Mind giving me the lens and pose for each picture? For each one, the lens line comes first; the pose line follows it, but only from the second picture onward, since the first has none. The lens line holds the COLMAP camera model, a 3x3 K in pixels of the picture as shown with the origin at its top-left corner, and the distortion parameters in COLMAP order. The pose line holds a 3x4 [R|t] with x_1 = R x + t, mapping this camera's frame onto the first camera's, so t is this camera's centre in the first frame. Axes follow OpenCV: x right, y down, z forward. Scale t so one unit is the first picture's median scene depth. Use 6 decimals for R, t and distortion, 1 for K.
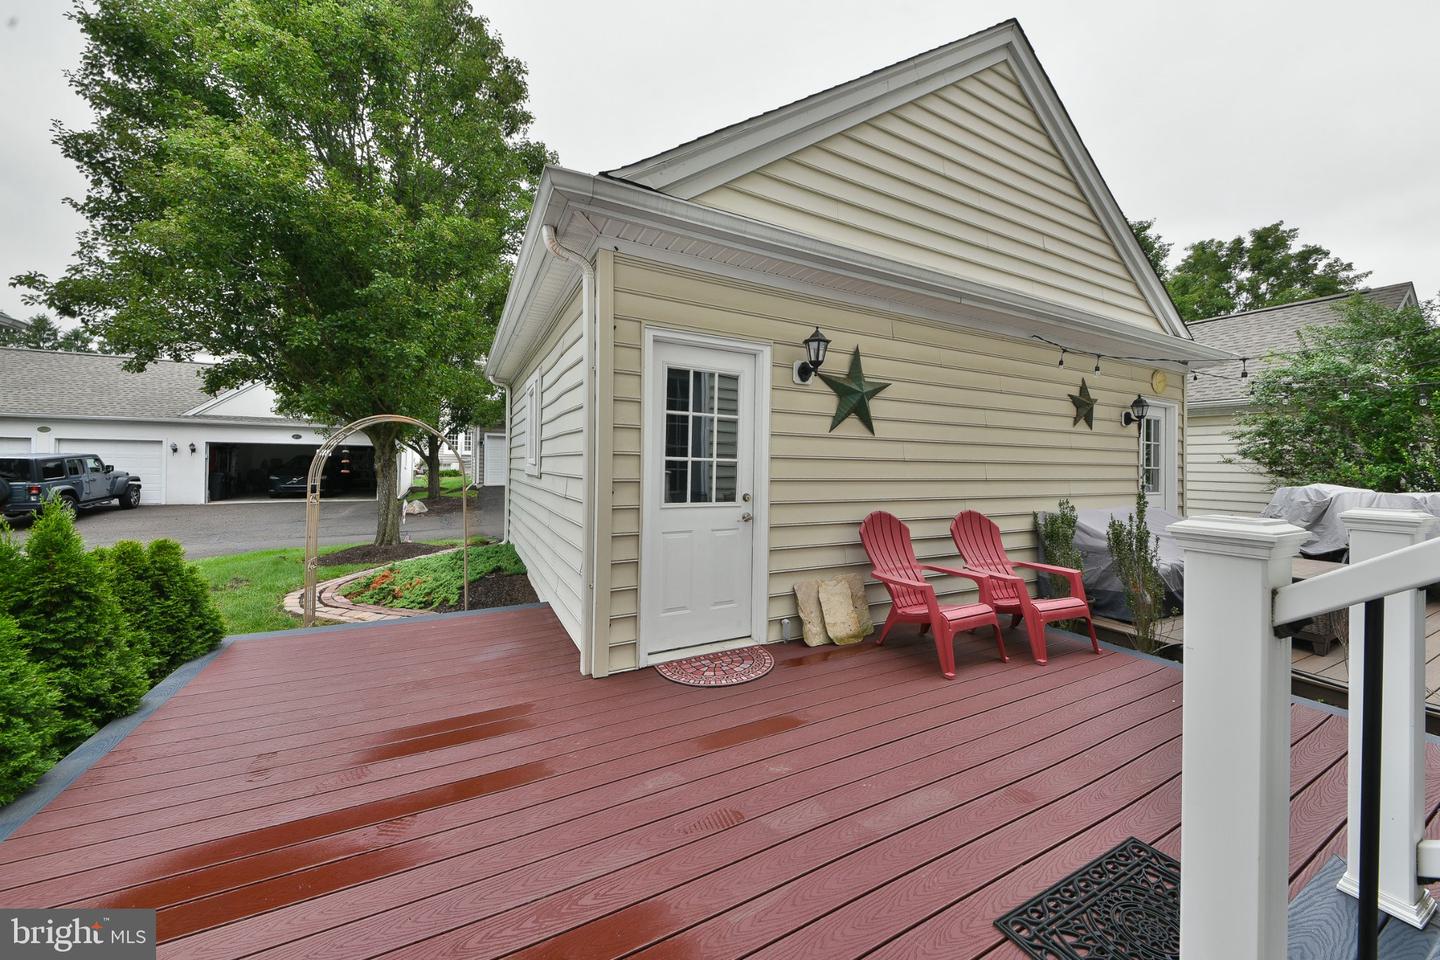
lens RADIAL K [[496.2, 0, 719.7], [0, 496.2, 467.5], [0, 0, 1]] dist [0.013280, -0.000028]
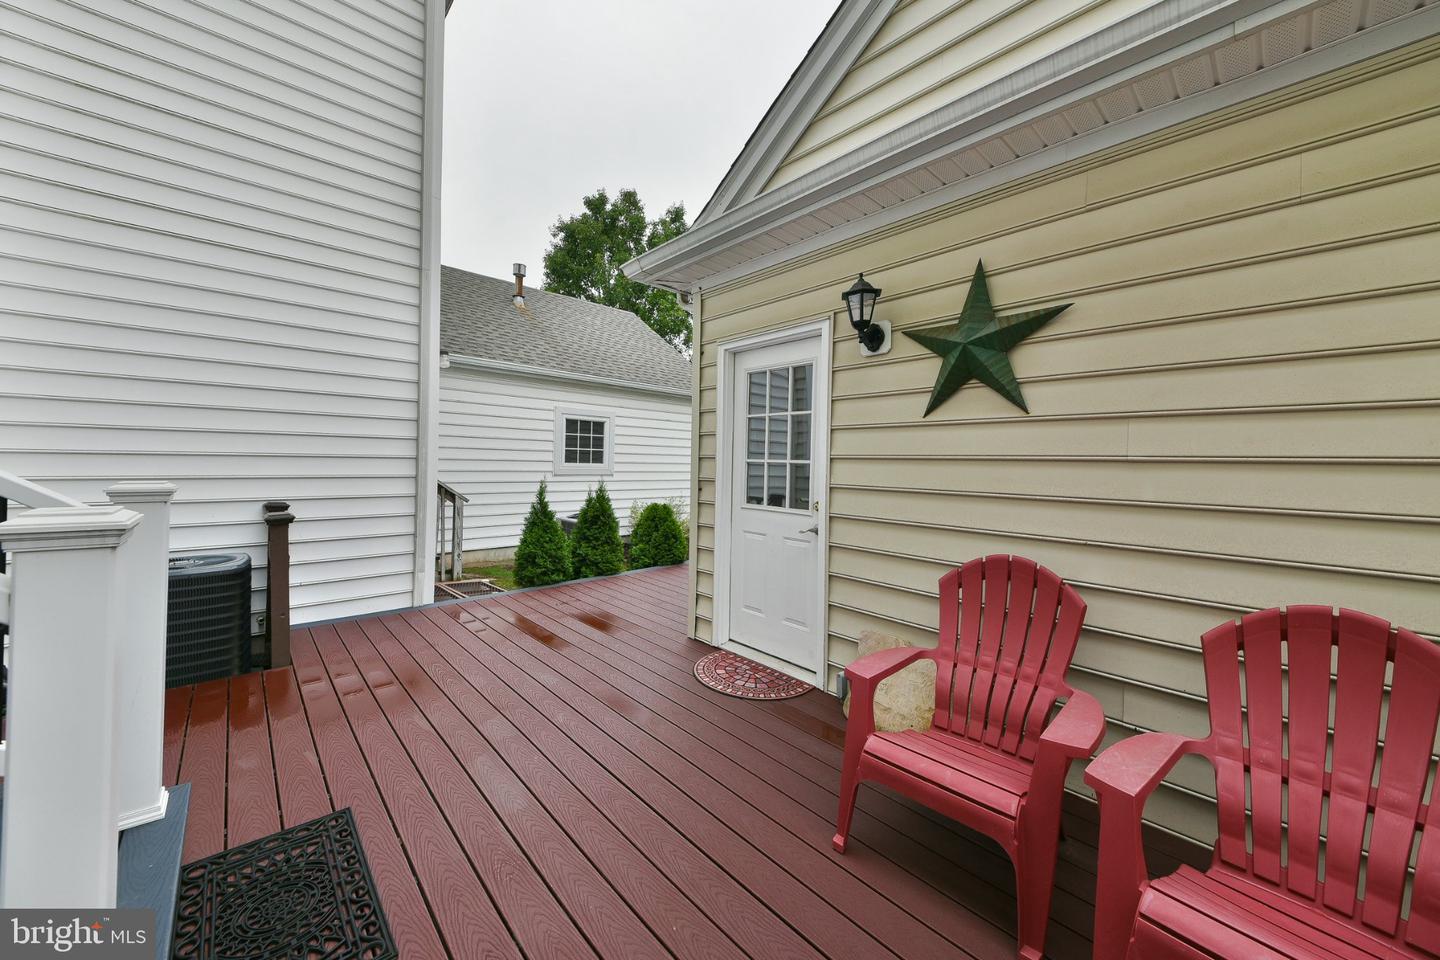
lens RADIAL K [[496.2, 0, 719.7], [0, 496.2, 467.5], [0, 0, 1]] dist [0.013280, -0.000028]
pose [[0.288019, -0.000064, -0.957625, 0.856201], [-0.021103, 0.999757, -0.006414, 0.004484], [0.957392, 0.022056, 0.287947, 0.630507]]
